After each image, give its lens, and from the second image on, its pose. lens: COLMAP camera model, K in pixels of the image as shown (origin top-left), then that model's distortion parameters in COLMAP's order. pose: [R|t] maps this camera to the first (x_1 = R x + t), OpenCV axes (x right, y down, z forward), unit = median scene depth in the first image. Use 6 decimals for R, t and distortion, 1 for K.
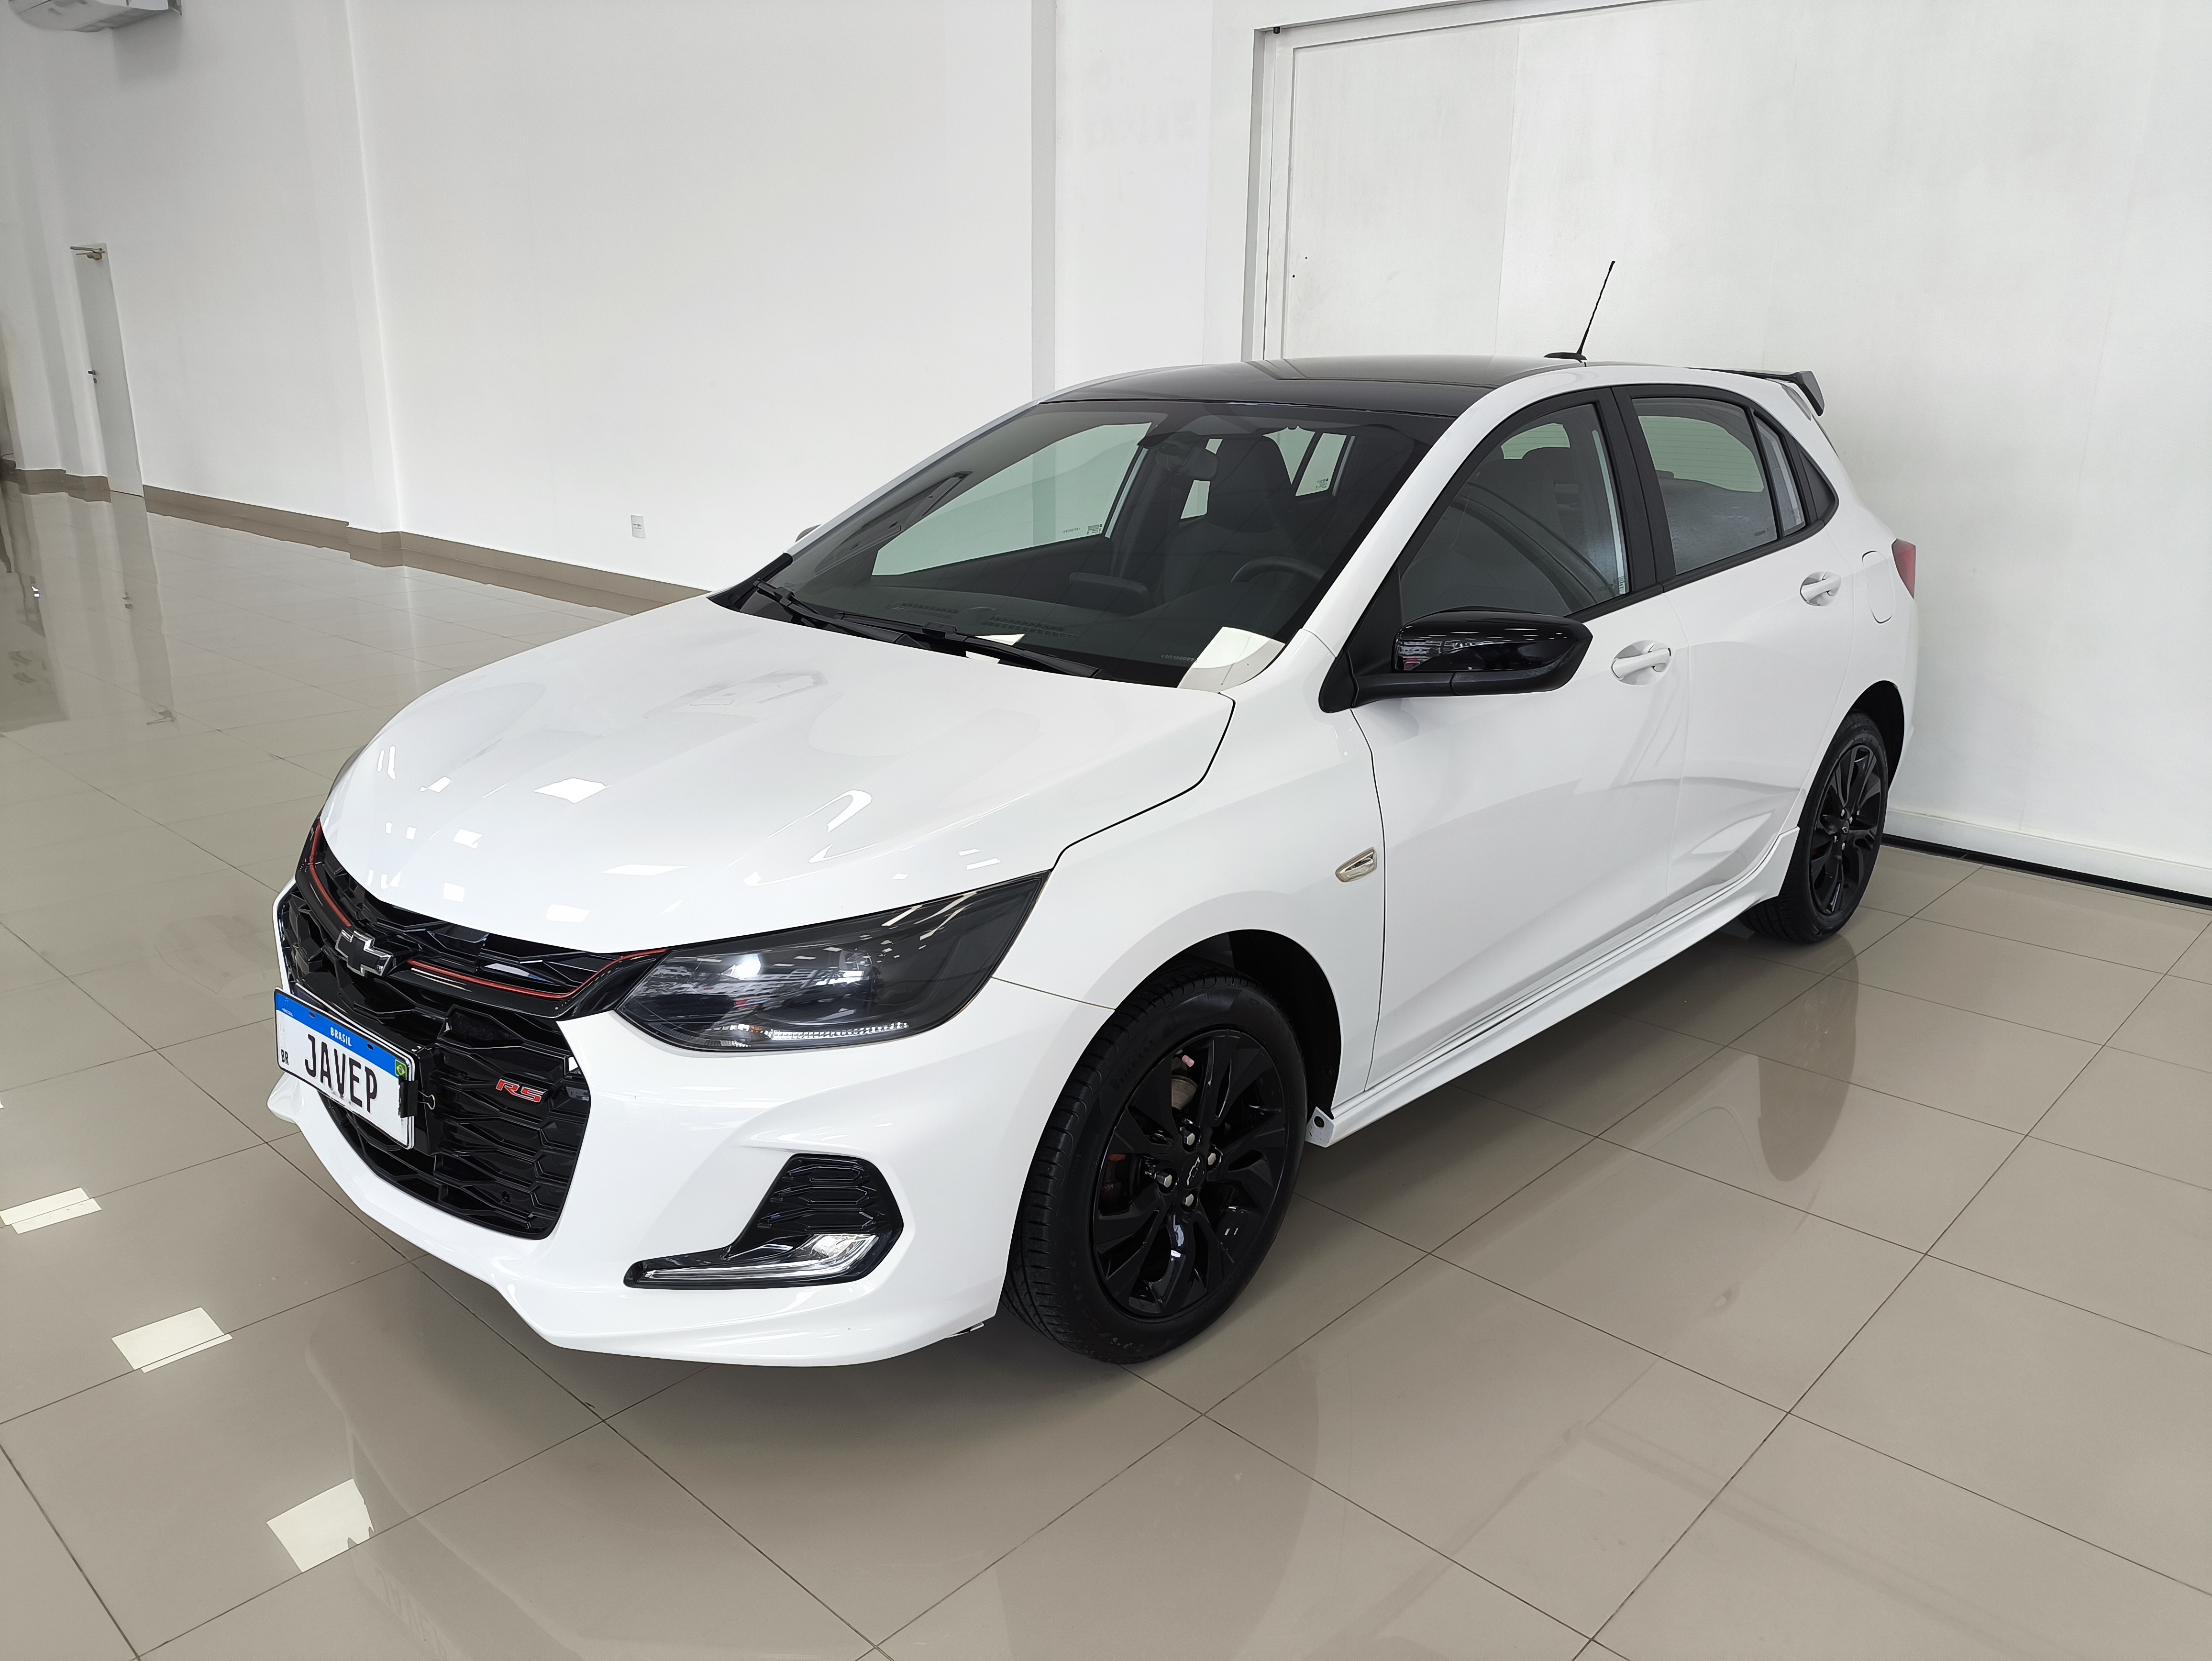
lens RADIAL K [[1644.4, 0, 1113.9], [0, 1644.4, 829.4], [0, 0, 1]] dist [0.032392, -0.025414]
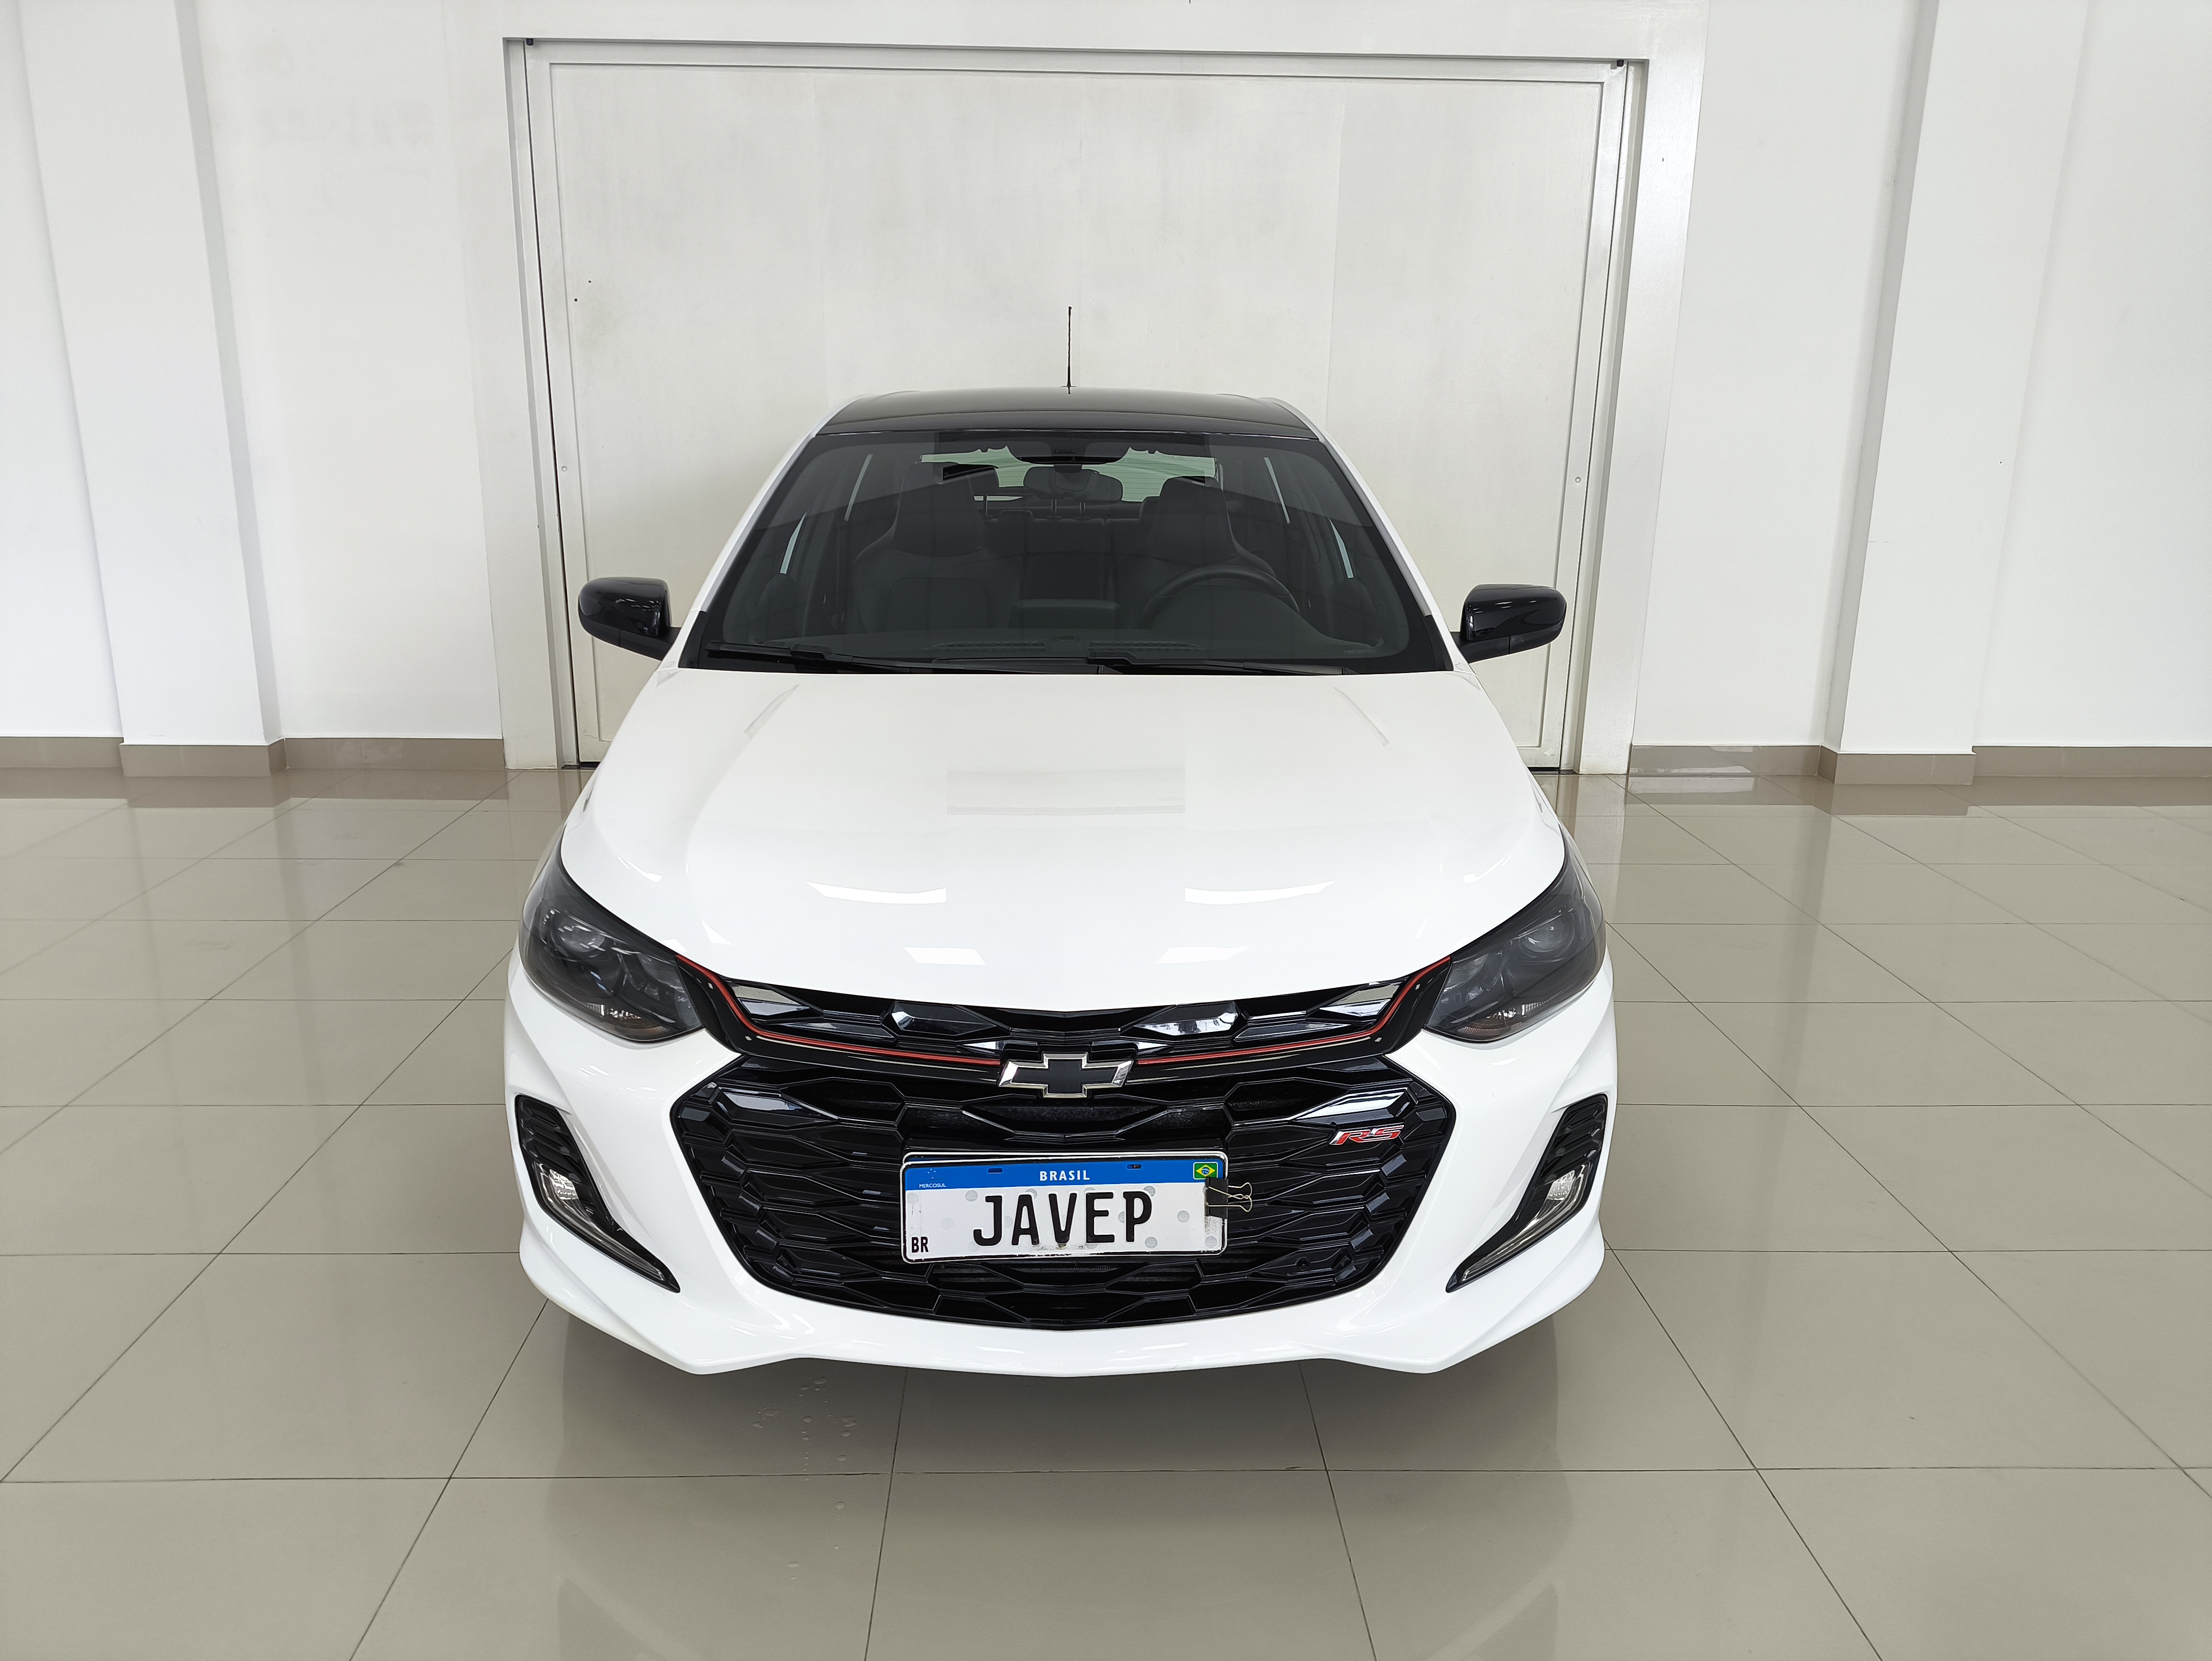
lens RADIAL K [[1644.4, 0, 1094.4], [0, 1644.4, 832.3], [0, 0, 1]] dist [0.032392, -0.025414]
pose [[0.713534, -0.186345, 0.675384, -0.393783], [0.195911, 0.978594, 0.063027, -0.040079], [-0.672672, 0.087343, 0.734768, 0.132763]]
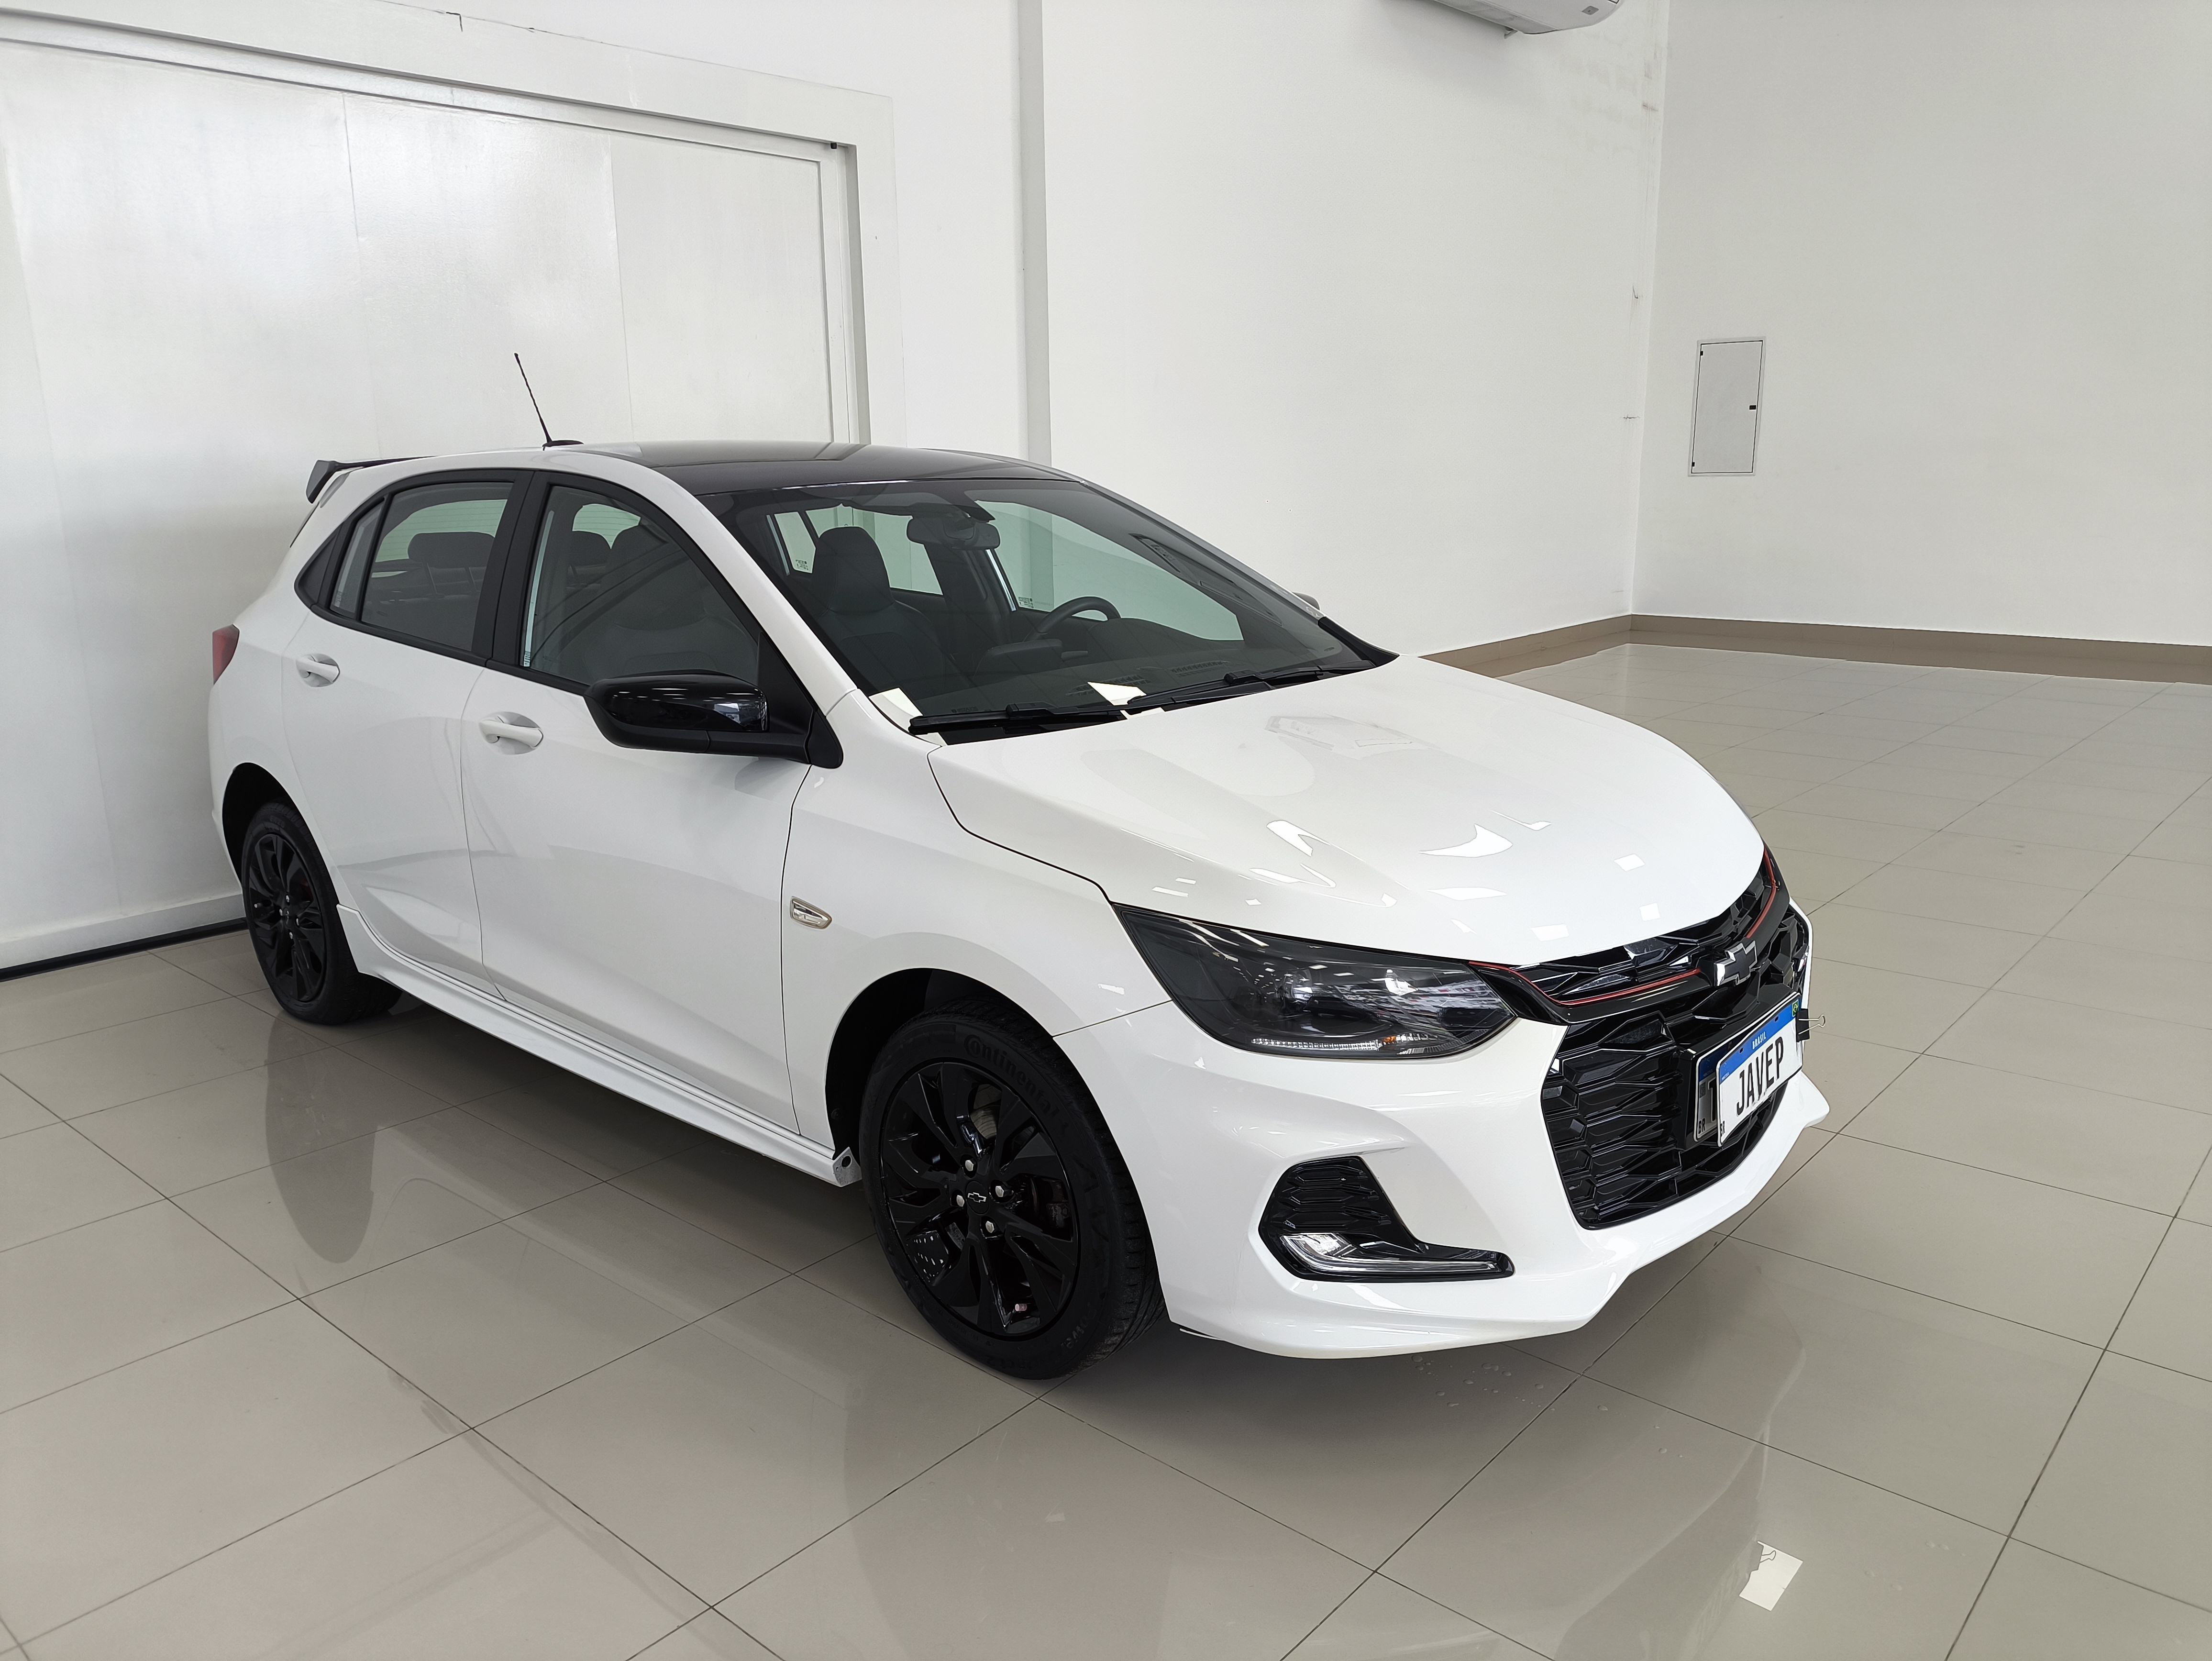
lens RADIAL K [[1644.4, 0, 1094.2], [0, 1644.4, 831.1], [0, 0, 1]] dist [0.032392, -0.025414]
pose [[-0.006196, -0.243960, 0.969766, -0.580680], [0.292244, 0.927004, 0.235069, -0.149733], [-0.956324, 0.284865, 0.065552, 0.491270]]
